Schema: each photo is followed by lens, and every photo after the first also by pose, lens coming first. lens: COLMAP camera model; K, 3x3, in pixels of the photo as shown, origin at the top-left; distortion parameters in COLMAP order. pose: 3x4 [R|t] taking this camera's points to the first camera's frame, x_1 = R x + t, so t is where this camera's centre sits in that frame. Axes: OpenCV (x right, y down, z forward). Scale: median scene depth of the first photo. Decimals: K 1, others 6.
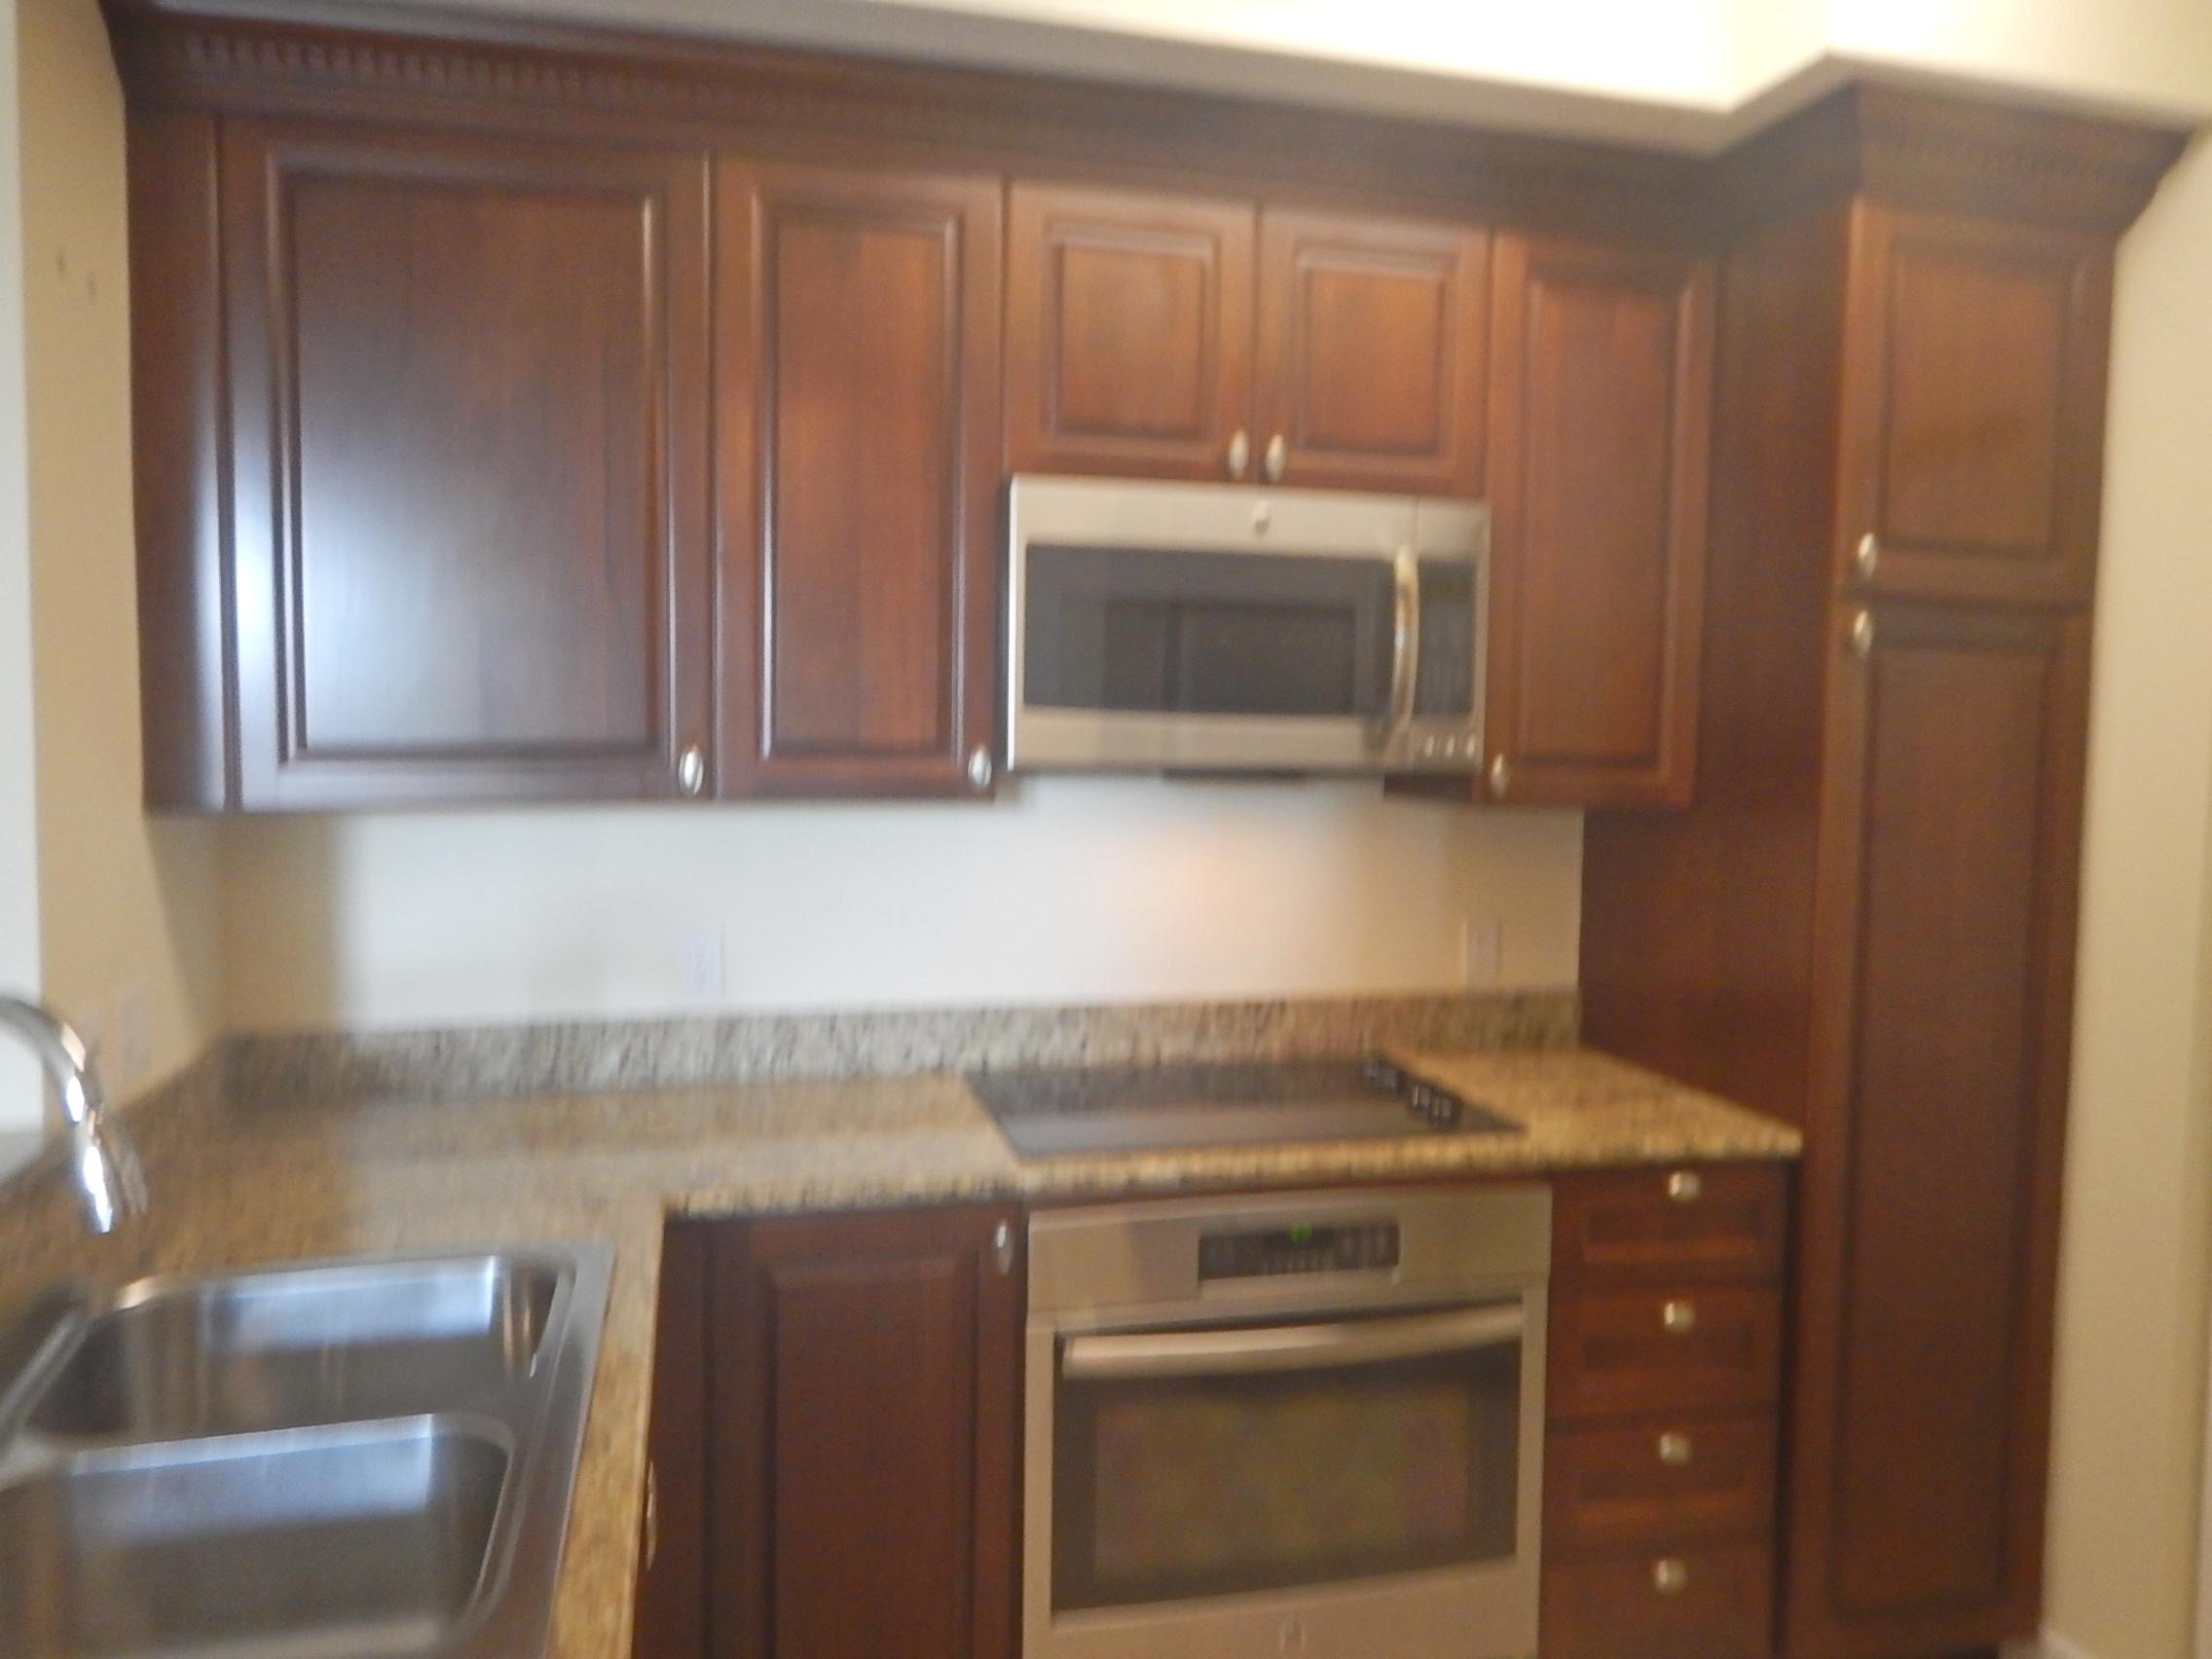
lens RADIAL K [[1601.5, 0, 1140.0], [0, 1601.5, 822.2], [0, 0, 1]] dist [0.021061, -0.009774]
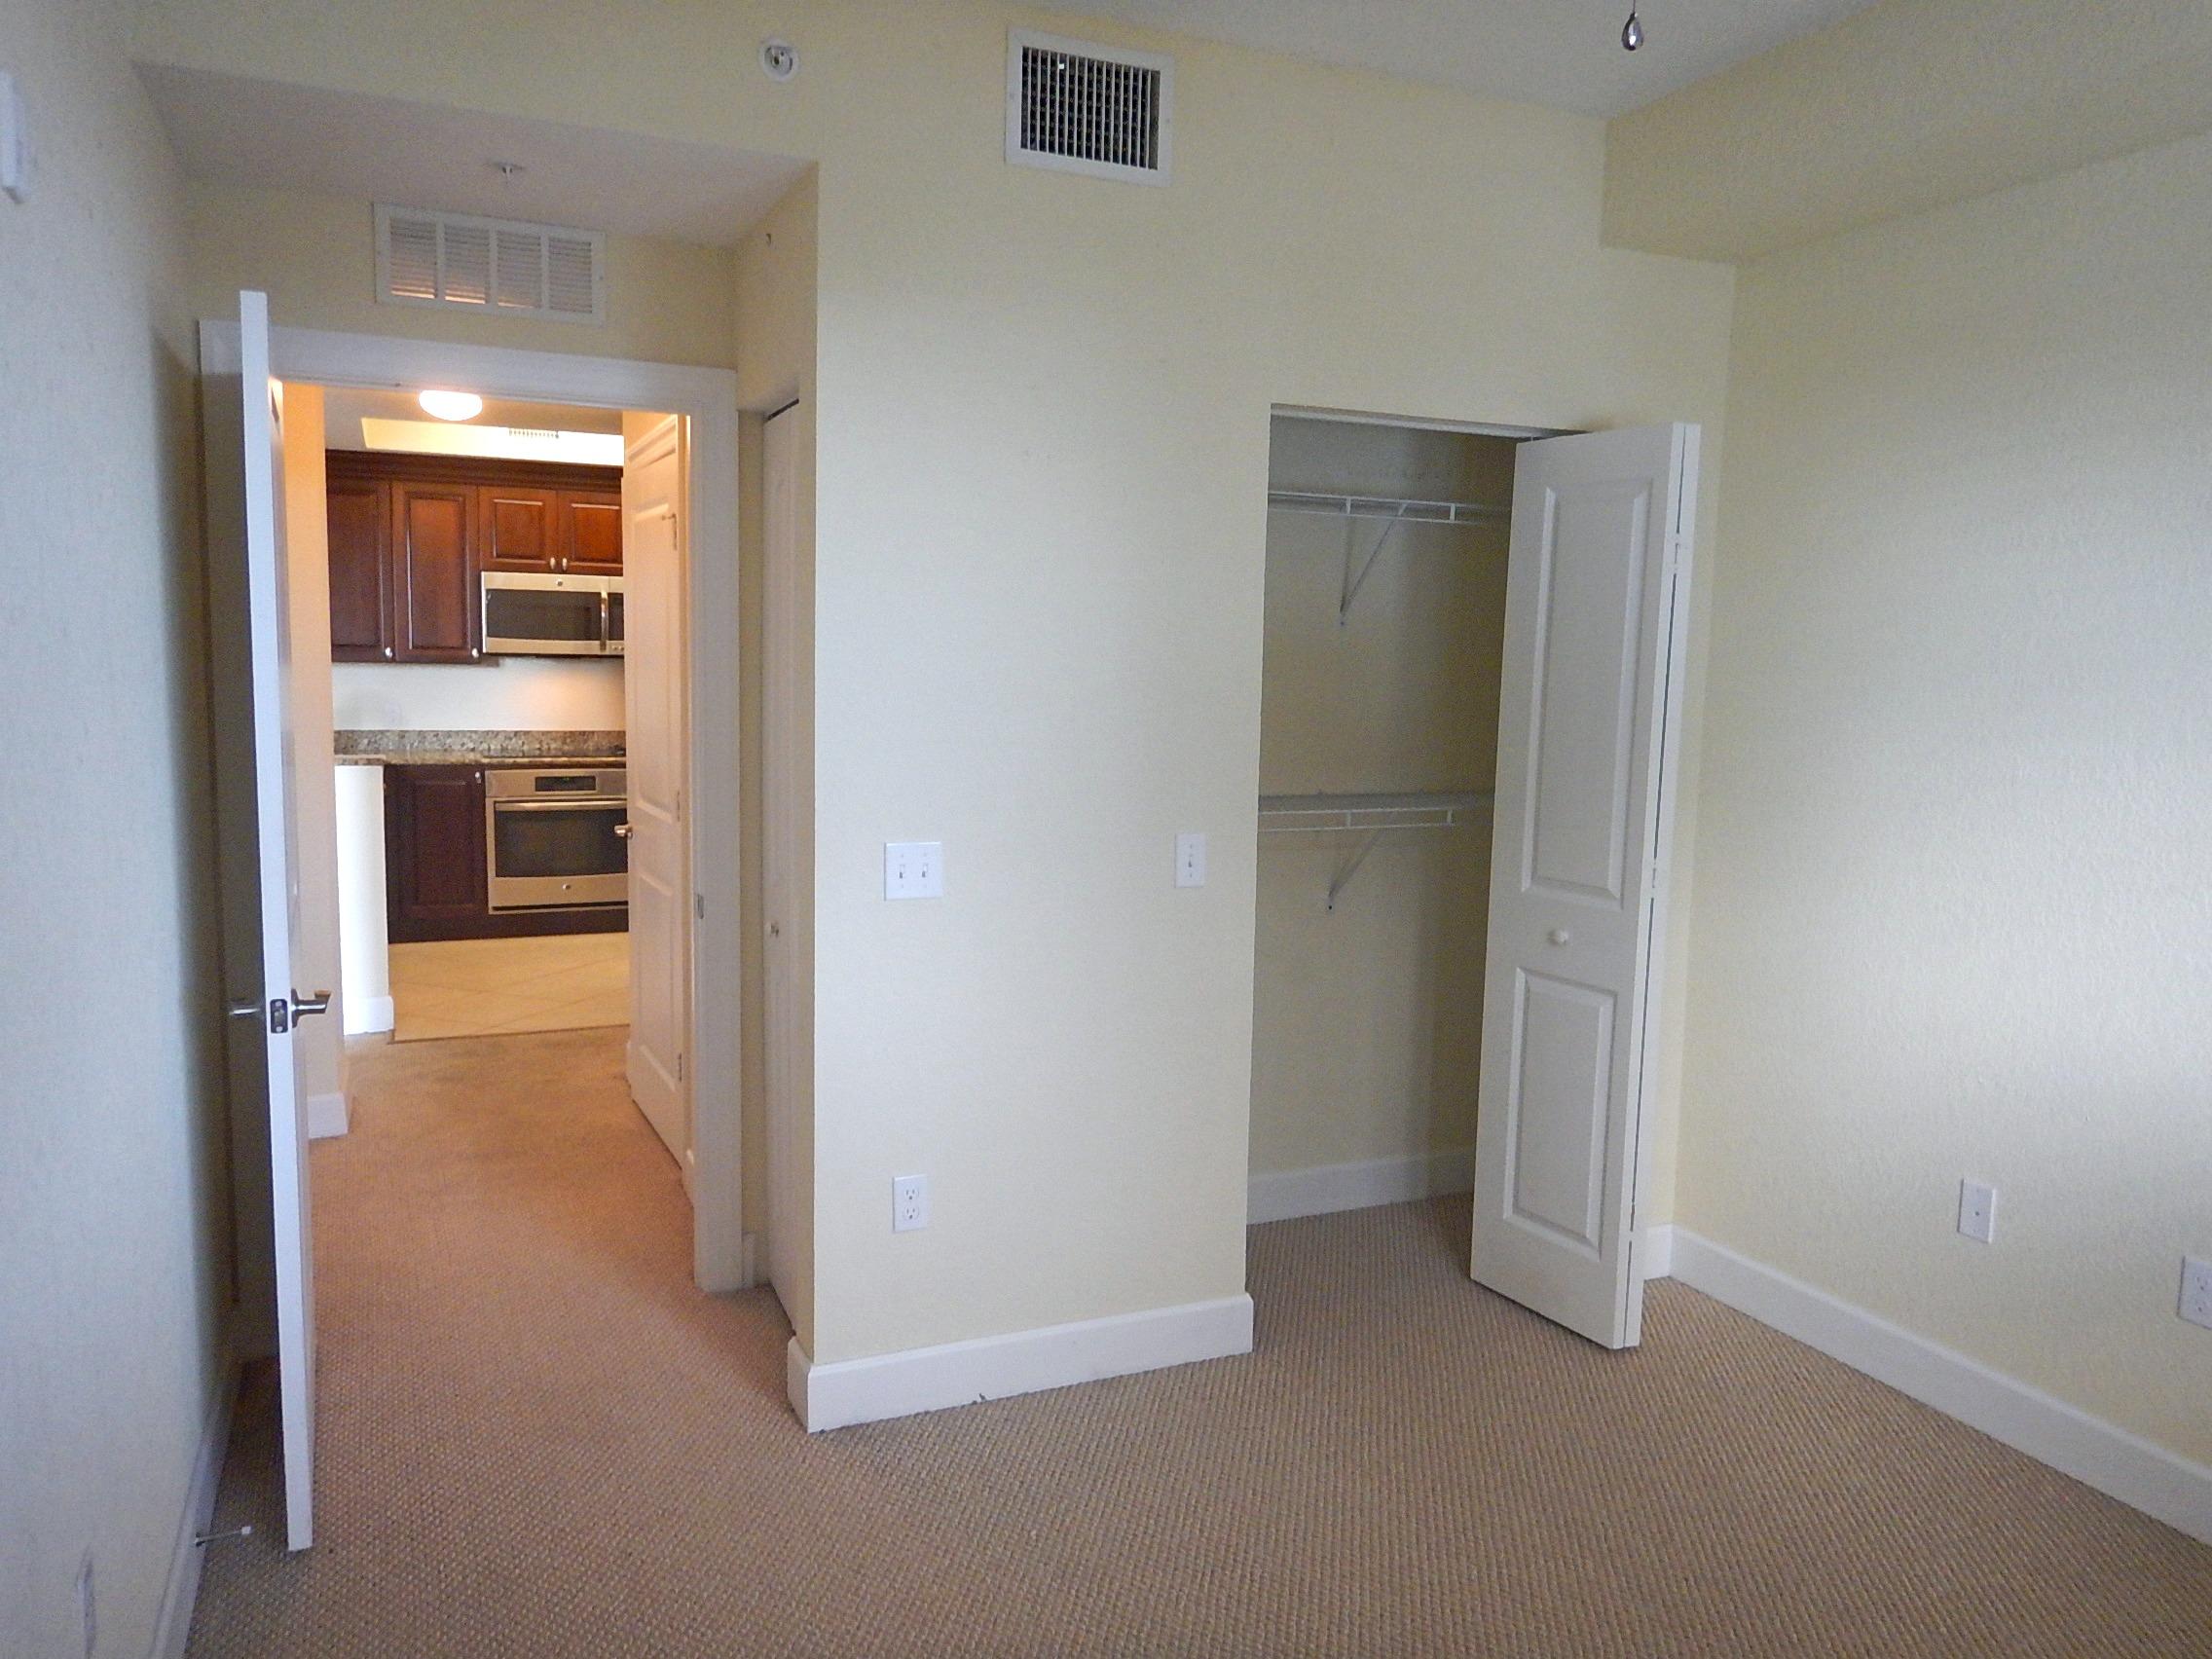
lens RADIAL K [[1601.5, 0, 1104.7], [0, 1601.5, 827.8], [0, 0, 1]] dist [0.021061, -0.009774]
pose [[0.989988, -0.015355, 0.140317, 0.747114], [0.008866, 0.998867, 0.046752, 0.190728], [-0.140876, -0.045040, 0.989002, -2.628736]]
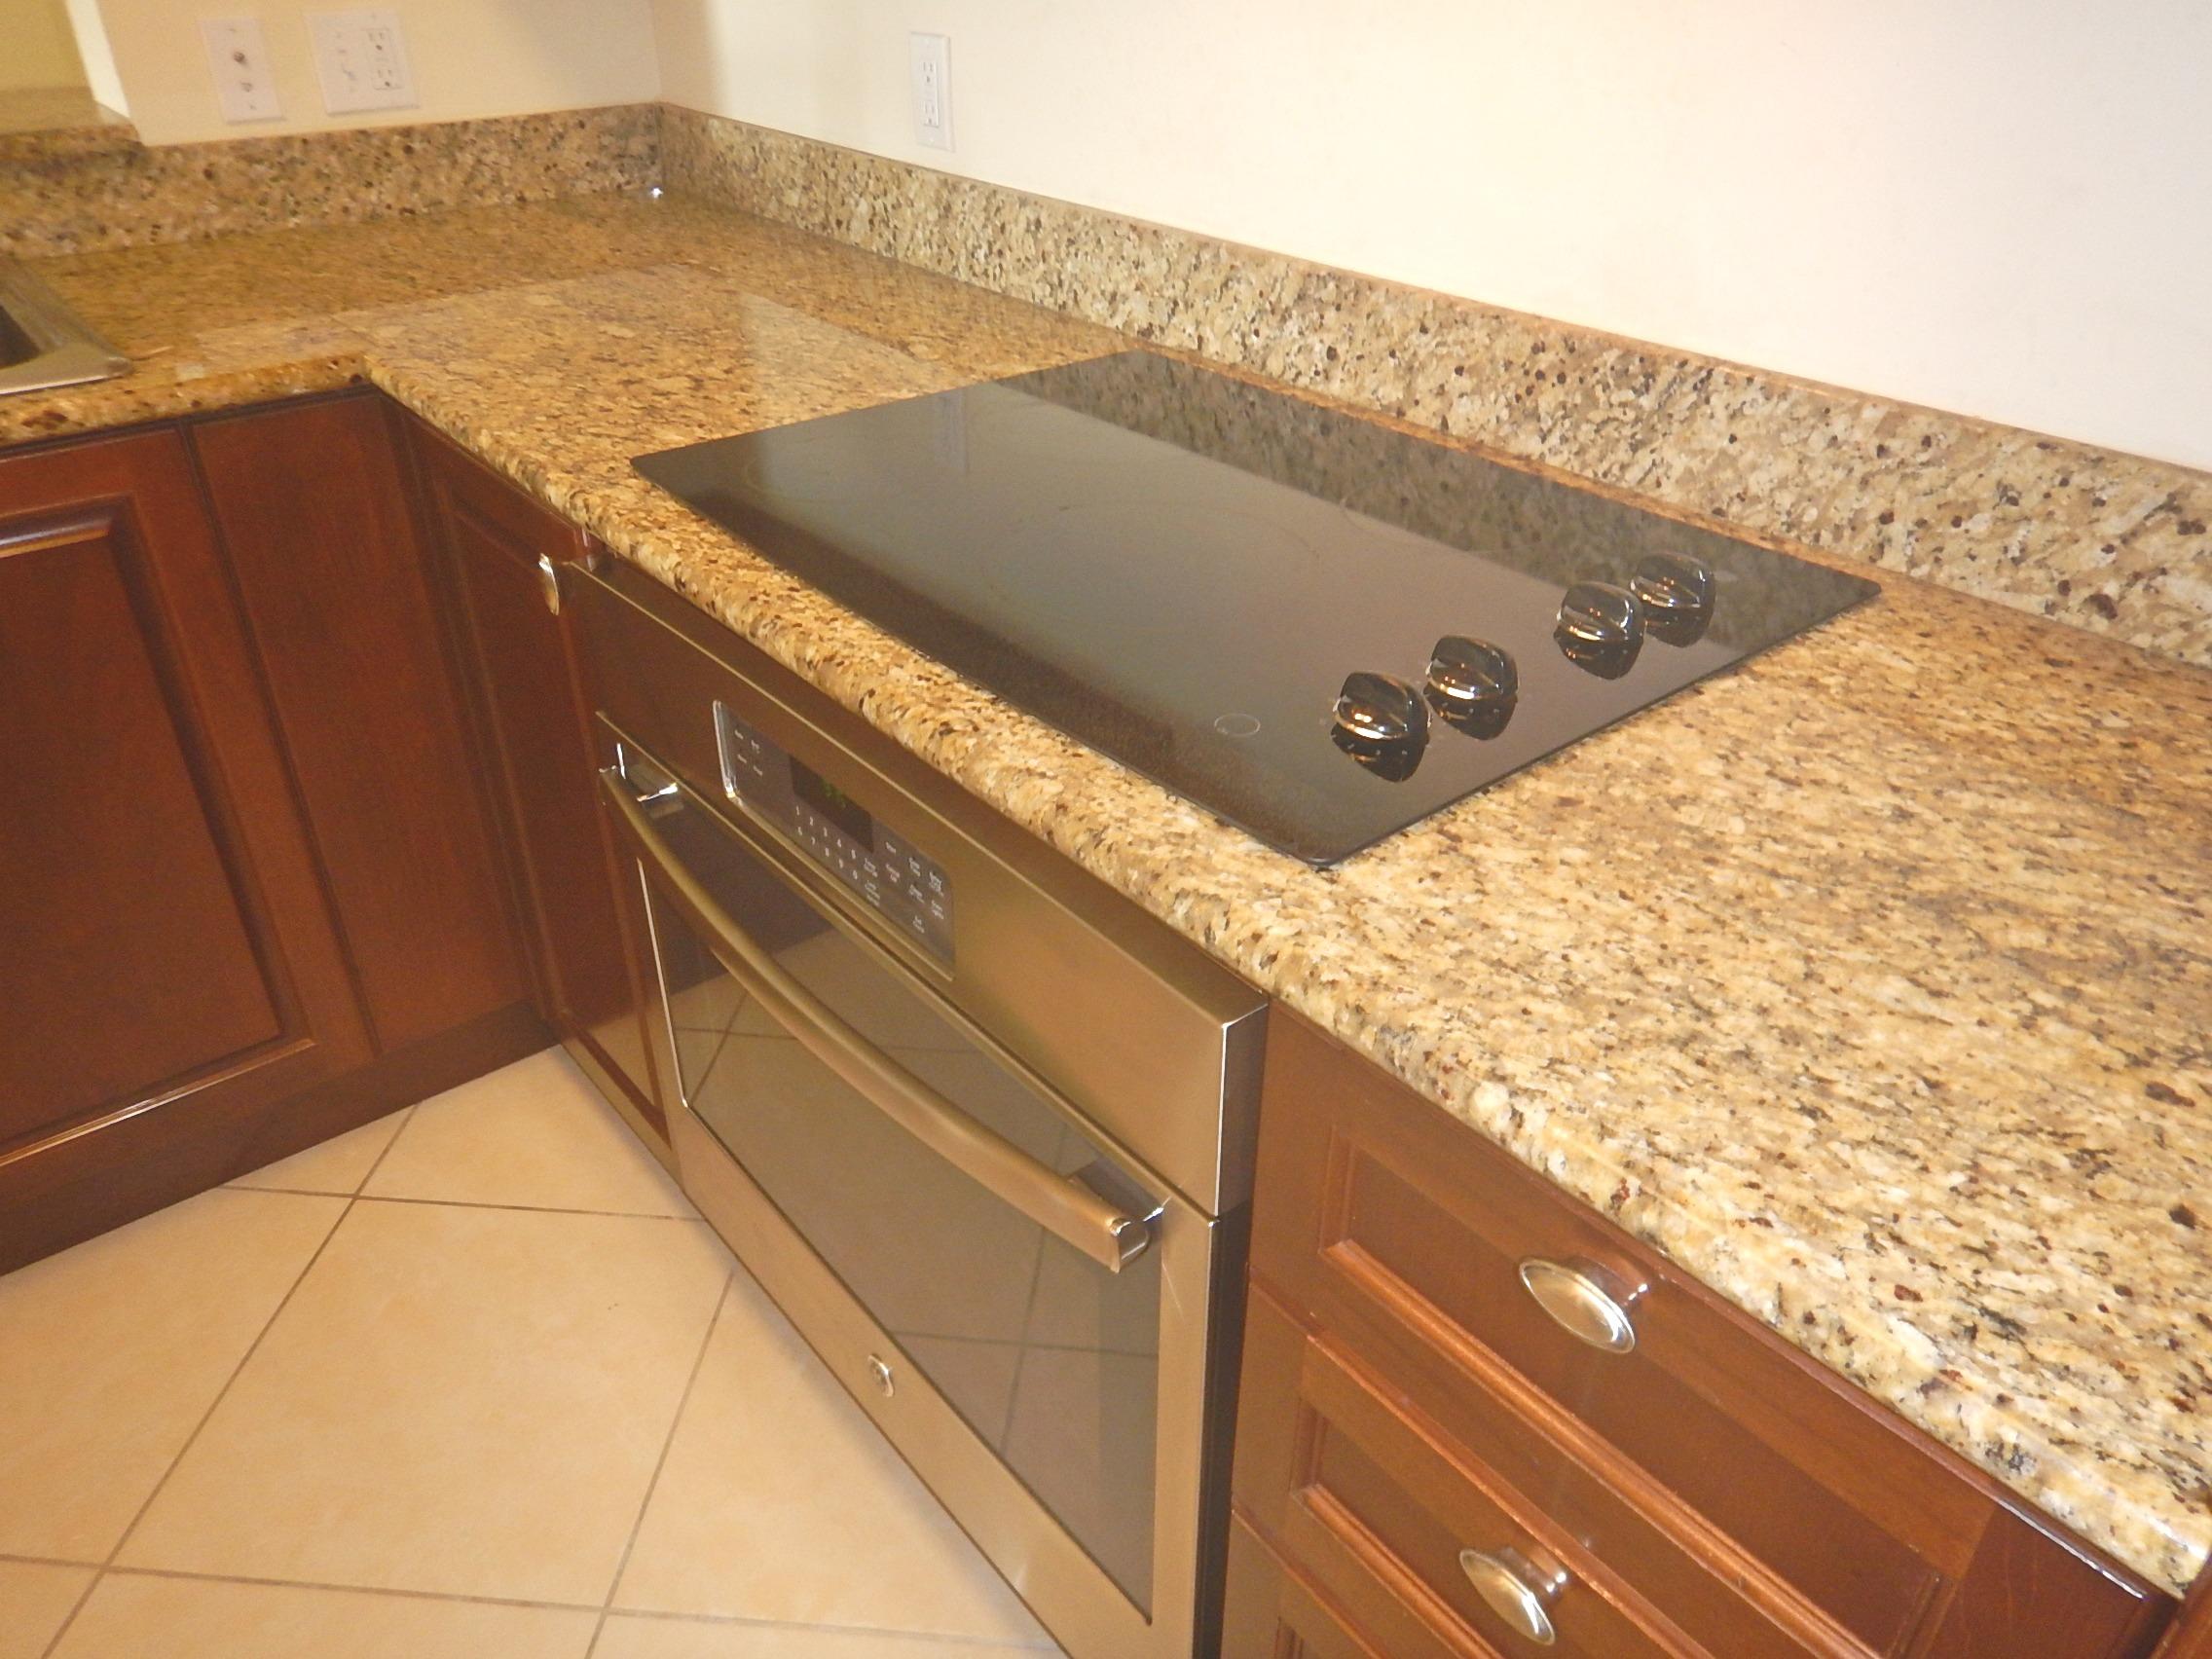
lens RADIAL K [[1601.5, 0, 1158.7], [0, 1601.5, 850.7], [0, 0, 1]] dist [0.021061, -0.009774]
pose [[0.417007, 0.465660, -0.780555, 0.477120], [-0.060316, 0.871072, 0.487437, 0.033497], [0.906900, -0.156185, 0.391330, 0.827833]]
